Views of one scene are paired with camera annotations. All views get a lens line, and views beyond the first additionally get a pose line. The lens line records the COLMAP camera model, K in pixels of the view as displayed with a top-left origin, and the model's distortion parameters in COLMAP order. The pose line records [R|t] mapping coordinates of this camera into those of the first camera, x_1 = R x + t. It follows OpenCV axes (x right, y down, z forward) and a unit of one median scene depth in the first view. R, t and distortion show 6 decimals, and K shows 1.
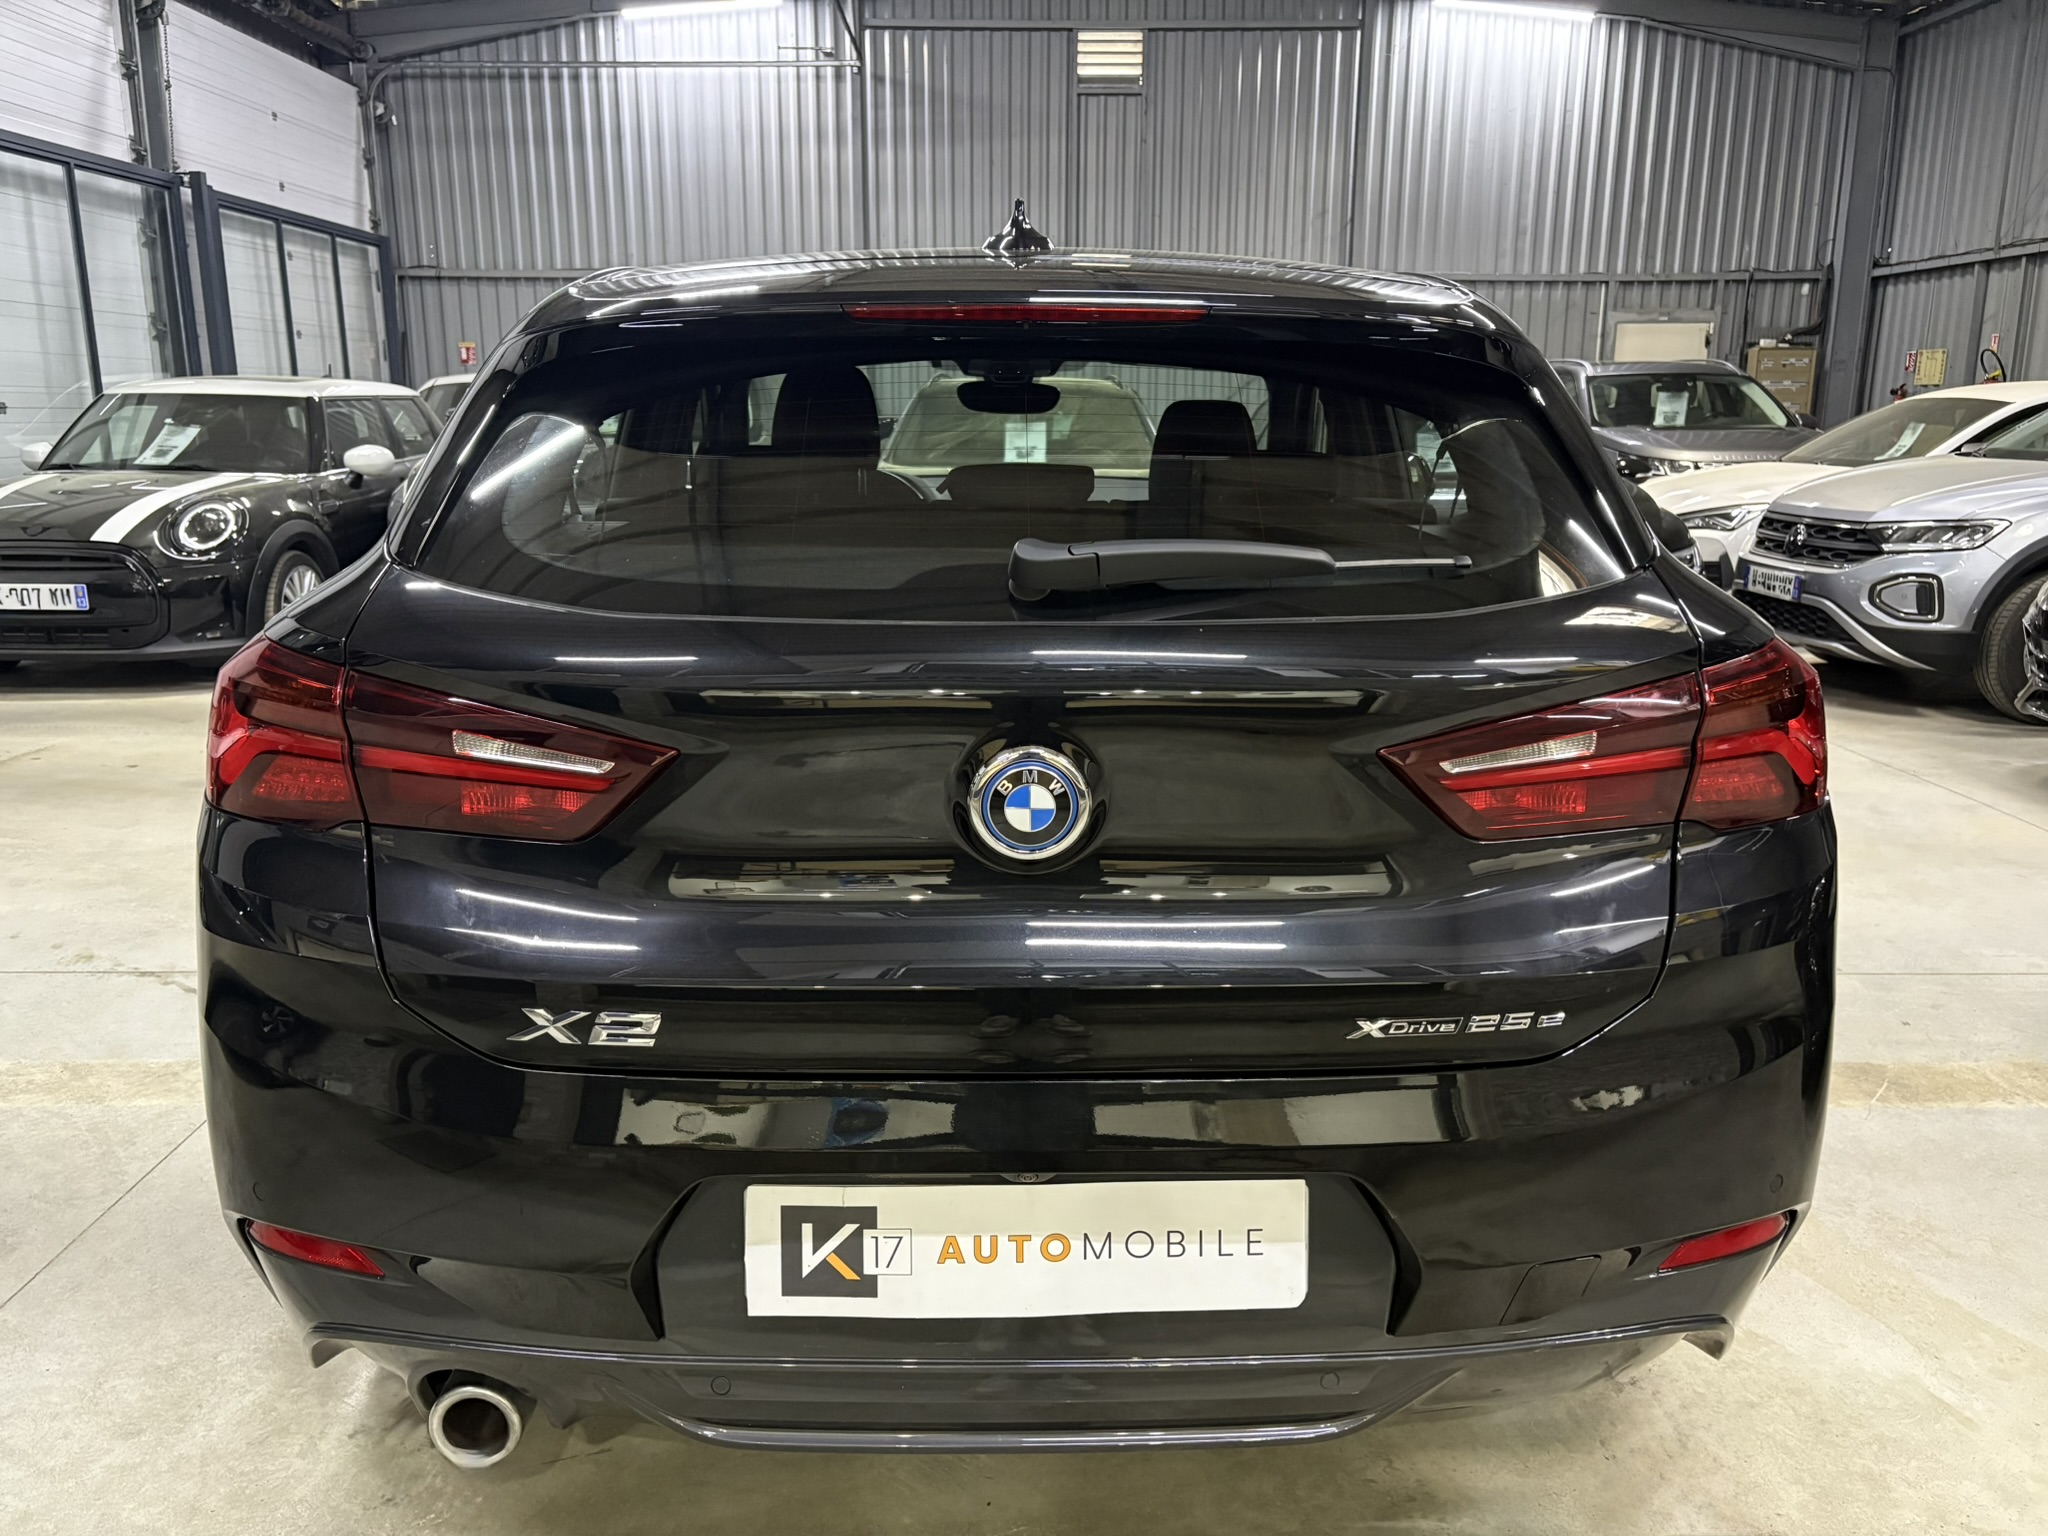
lens RADIAL K [[1546.7, 0, 1045.4], [0, 1546.7, 782.2], [0, 0, 1]] dist [0.045961, -0.048010]
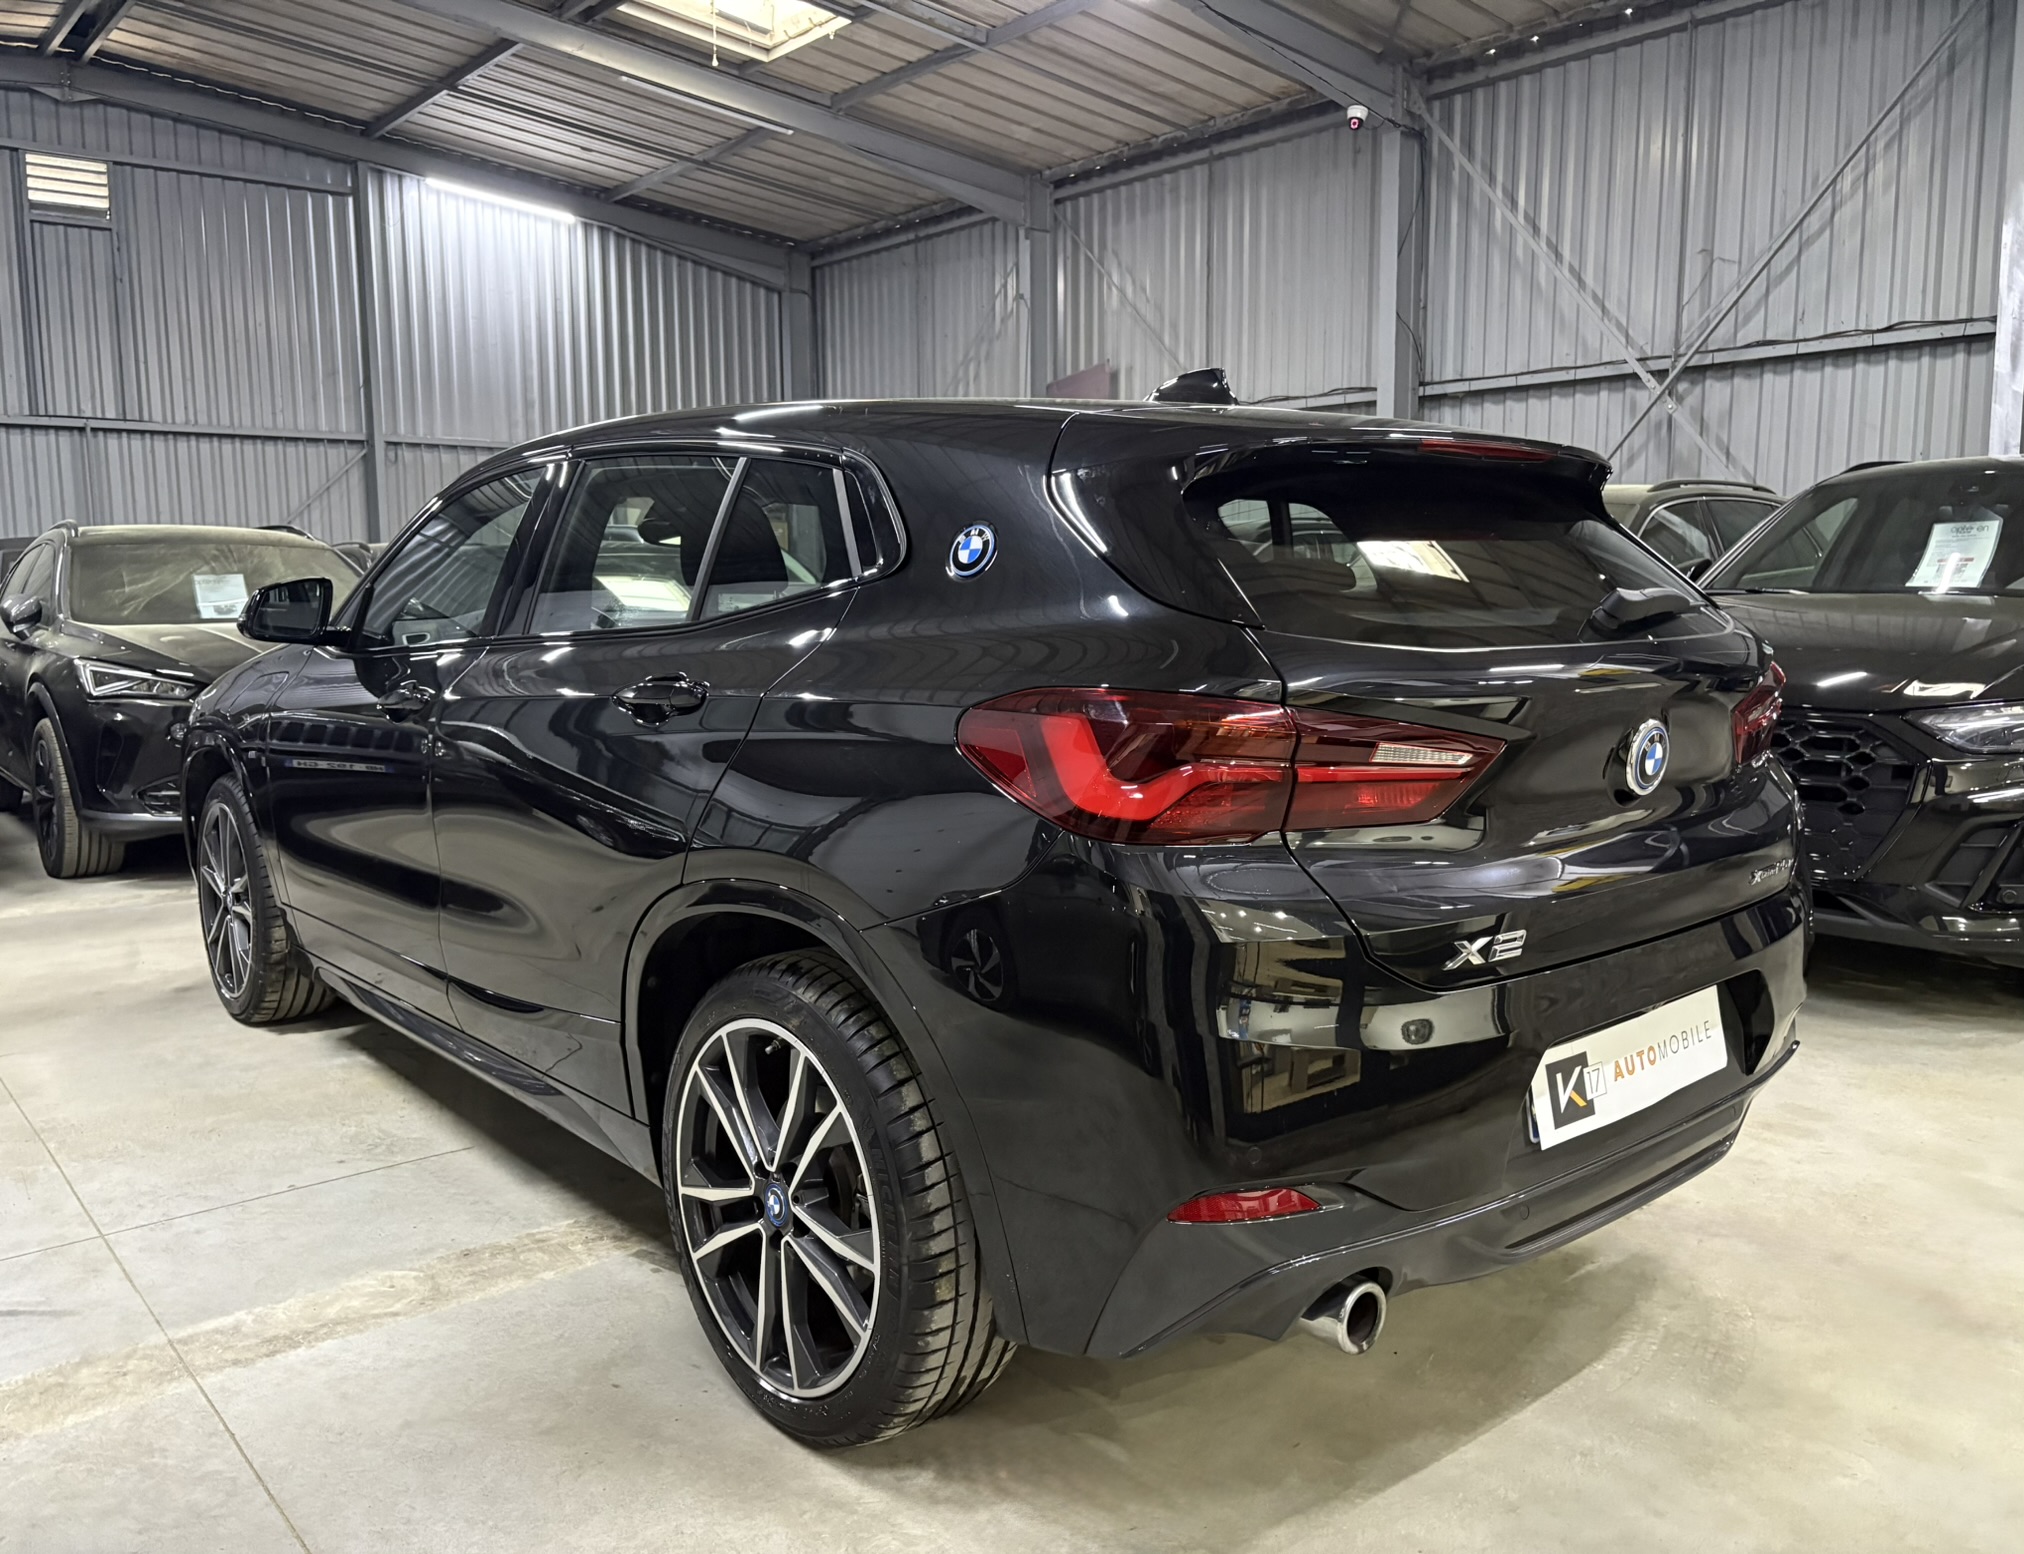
lens RADIAL K [[1557.9, 0, 1001.4], [0, 1557.9, 778.5], [0, 0, 1]] dist [0.031971, -0.014050]
pose [[0.778113, -0.091682, 0.621397, -0.133094], [0.157485, 0.986167, -0.051702, 0.001239], [-0.608061, 0.138091, 0.781788, 0.014731]]
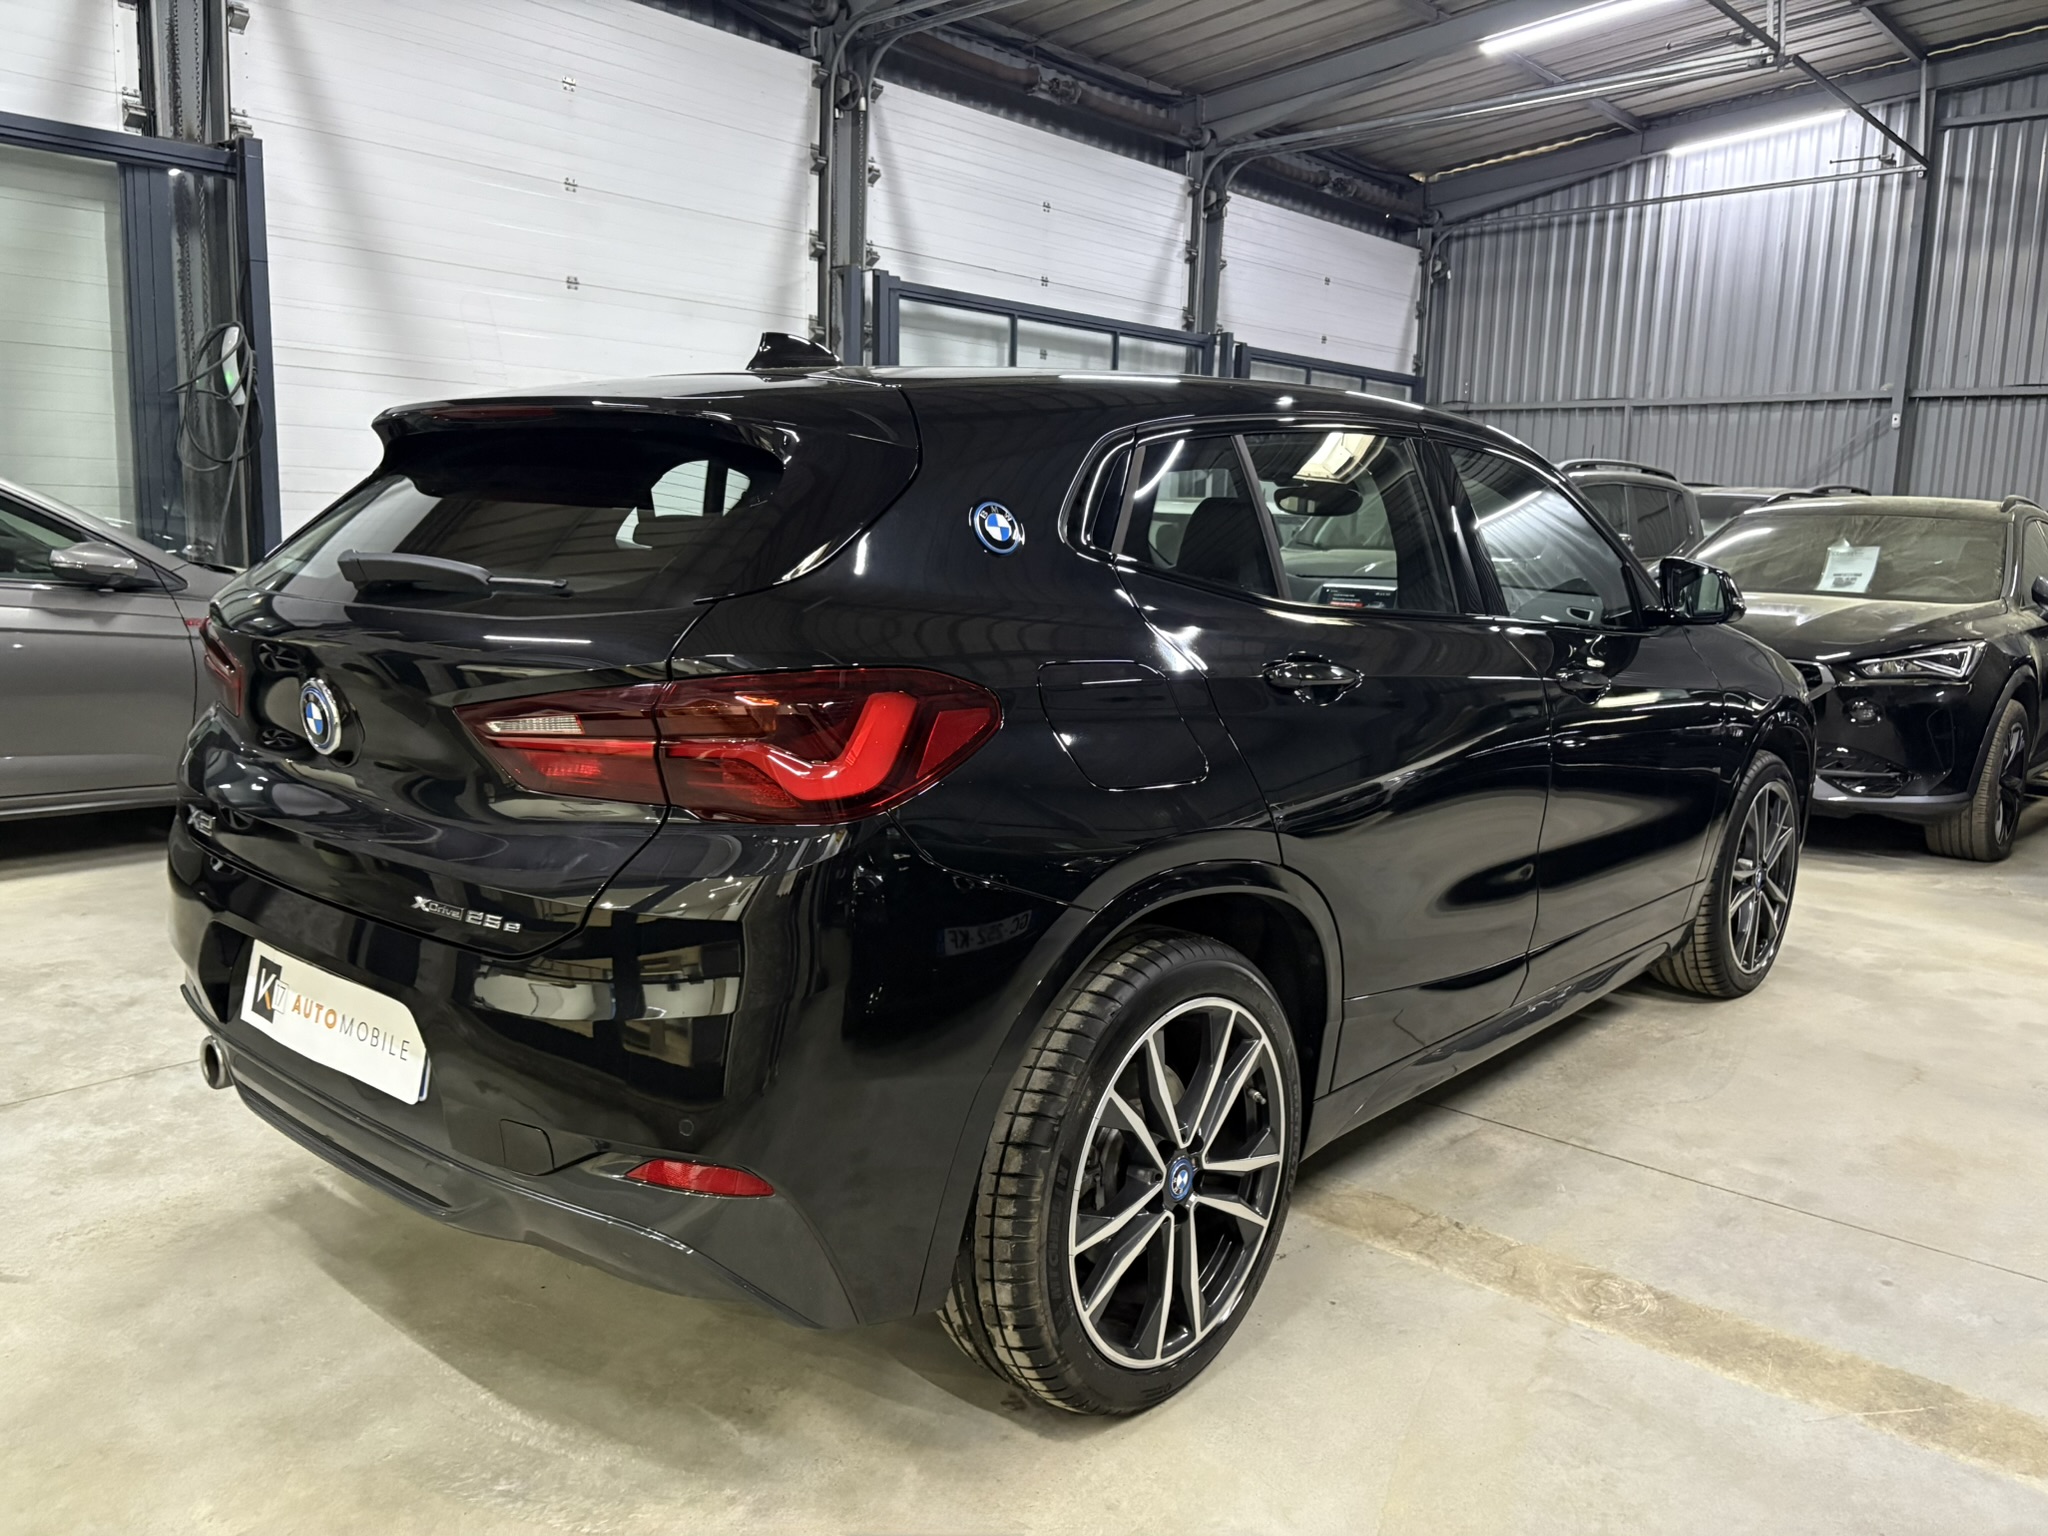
lens RADIAL K [[1546.7, 0, 1037.1], [0, 1546.7, 760.5], [0, 0, 1]] dist [0.045961, -0.048010]
pose [[0.741600, 0.122327, -0.659595, 0.139132], [-0.183363, 0.982755, -0.023900, -0.003255], [0.645296, 0.138670, 0.751241, 0.026040]]
